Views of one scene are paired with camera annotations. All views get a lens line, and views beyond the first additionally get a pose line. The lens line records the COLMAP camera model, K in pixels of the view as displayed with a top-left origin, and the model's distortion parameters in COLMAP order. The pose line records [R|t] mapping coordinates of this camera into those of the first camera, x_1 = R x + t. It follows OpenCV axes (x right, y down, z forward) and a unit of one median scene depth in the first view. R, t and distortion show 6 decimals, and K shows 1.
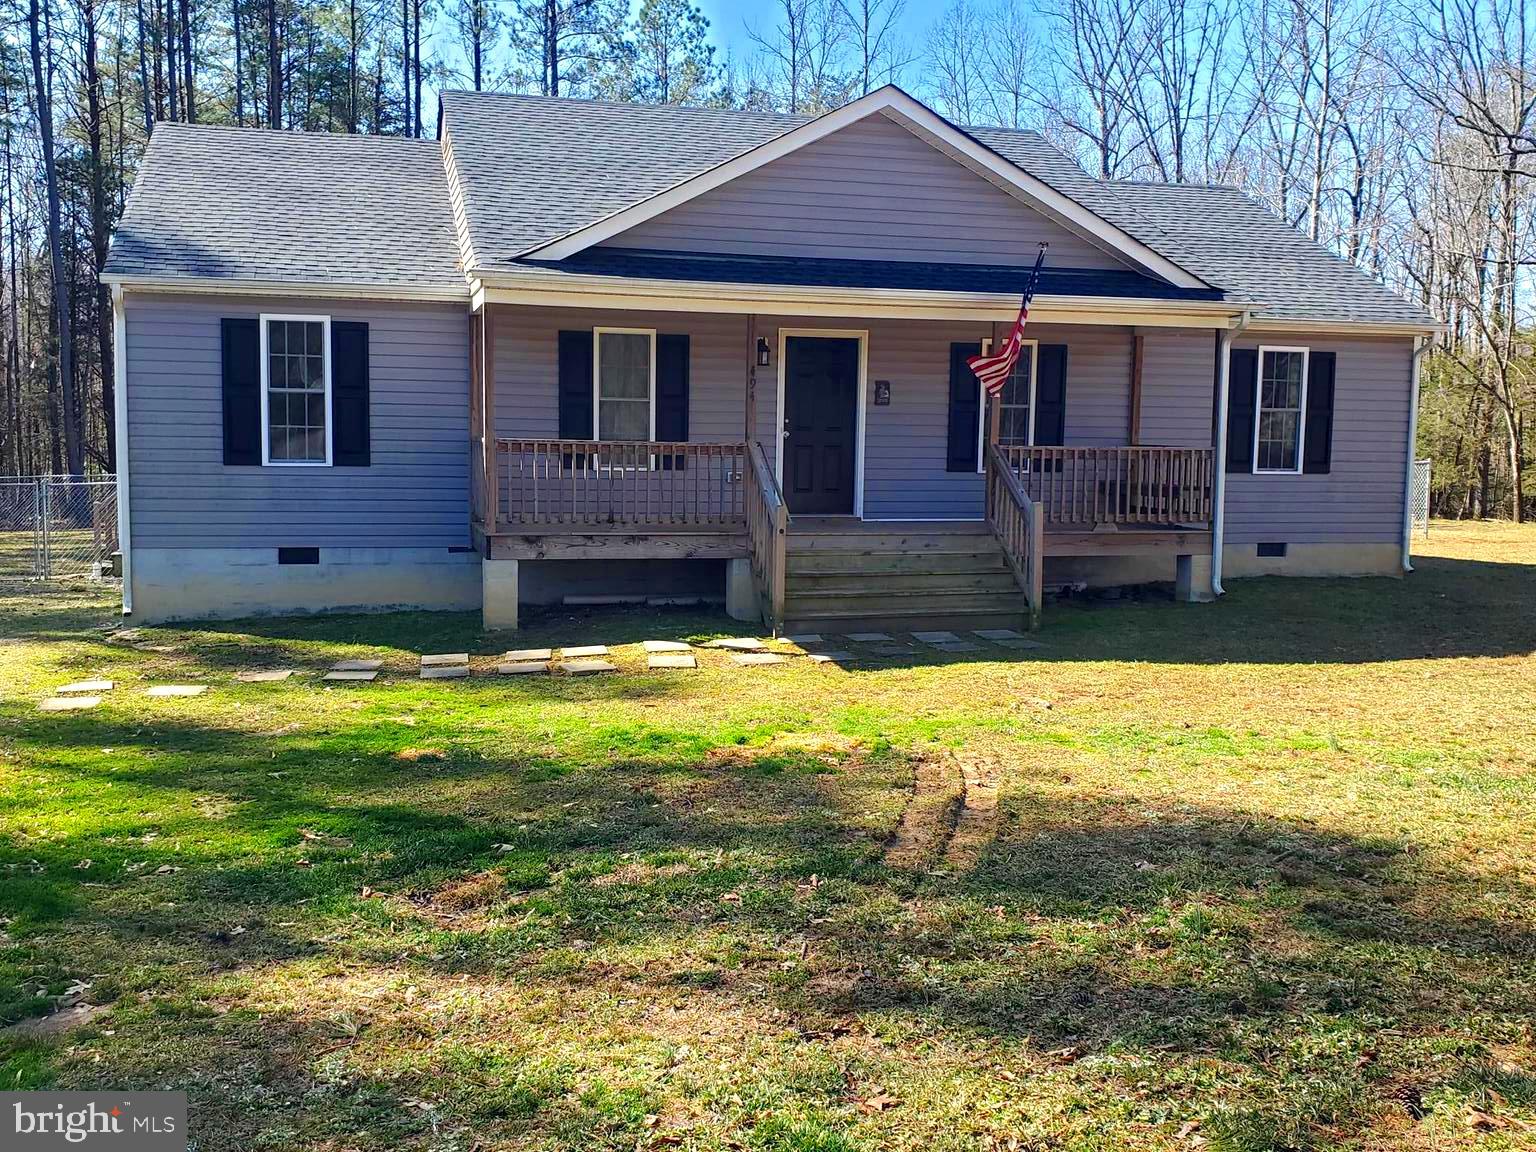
lens RADIAL K [[1204.9, 0, 810.5], [0, 1204.9, 538.9], [0, 0, 1]] dist [0.082902, -0.130760]
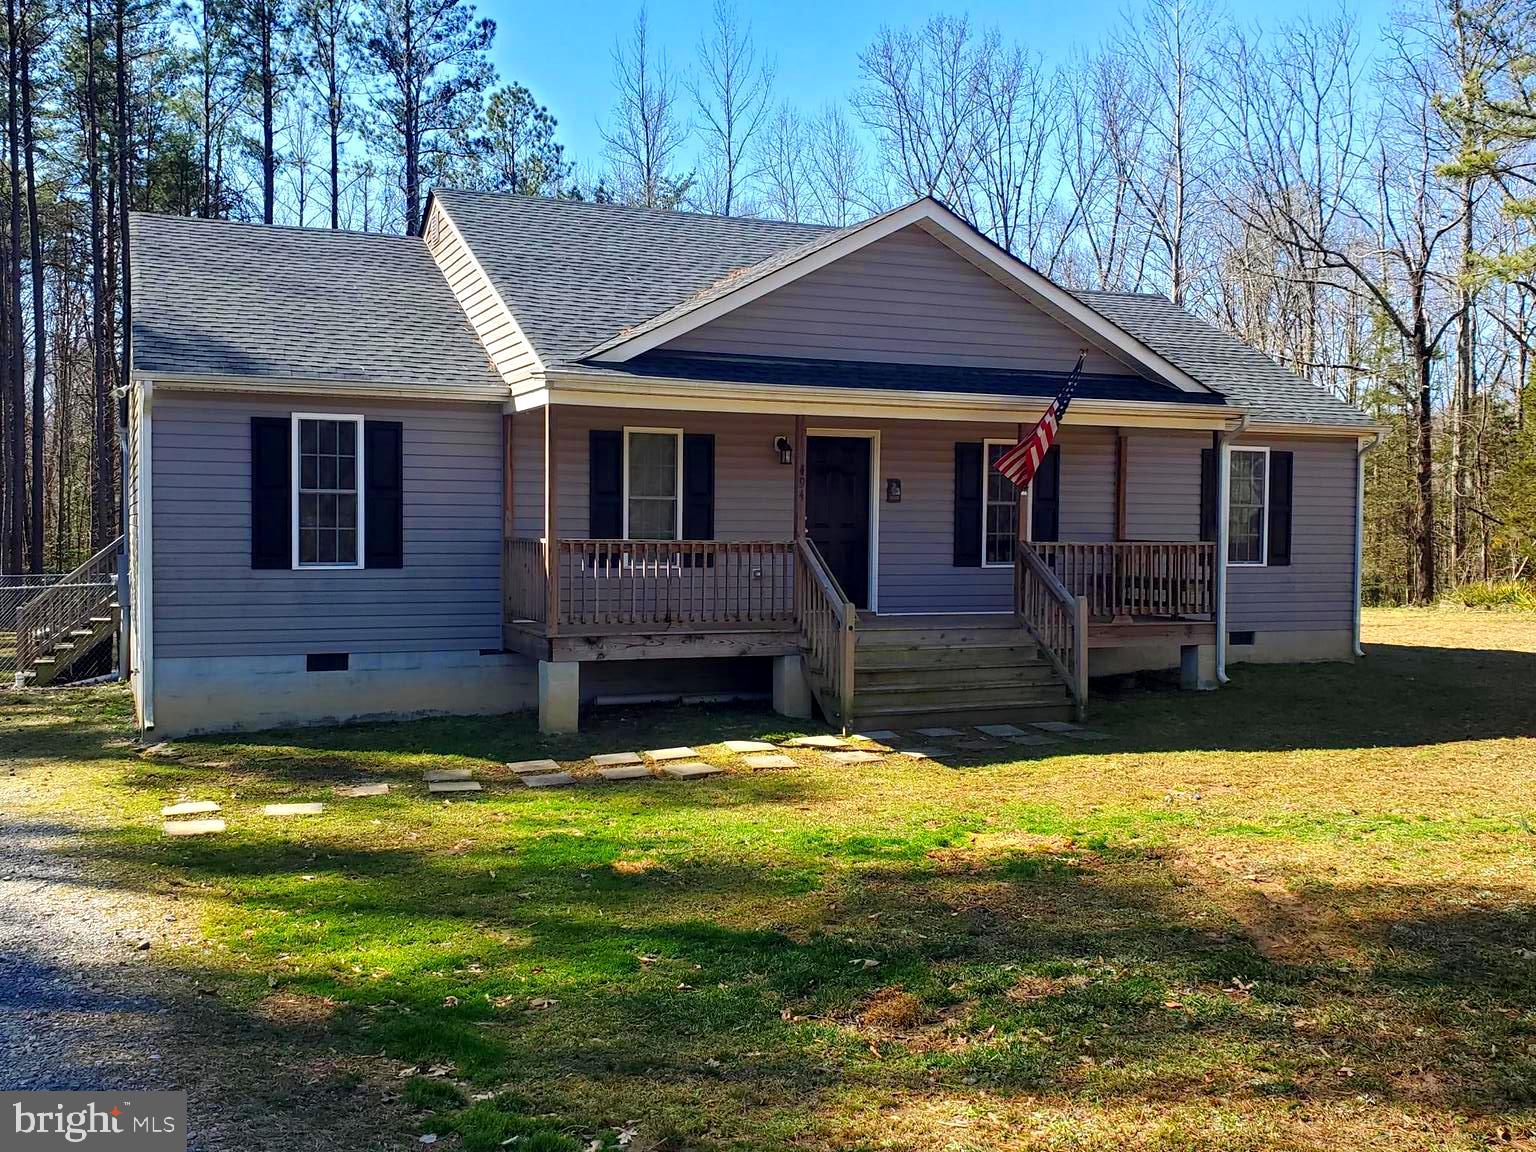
lens RADIAL K [[1193.7, 0, 772.3], [0, 1193.7, 565.8], [0, 0, 1]] dist [0.111593, -0.190903]
pose [[0.993077, -0.009389, 0.117092, -0.181537], [0.015469, 0.998572, -0.051128, -0.007802], [-0.116445, 0.052586, 0.991804, 0.008399]]
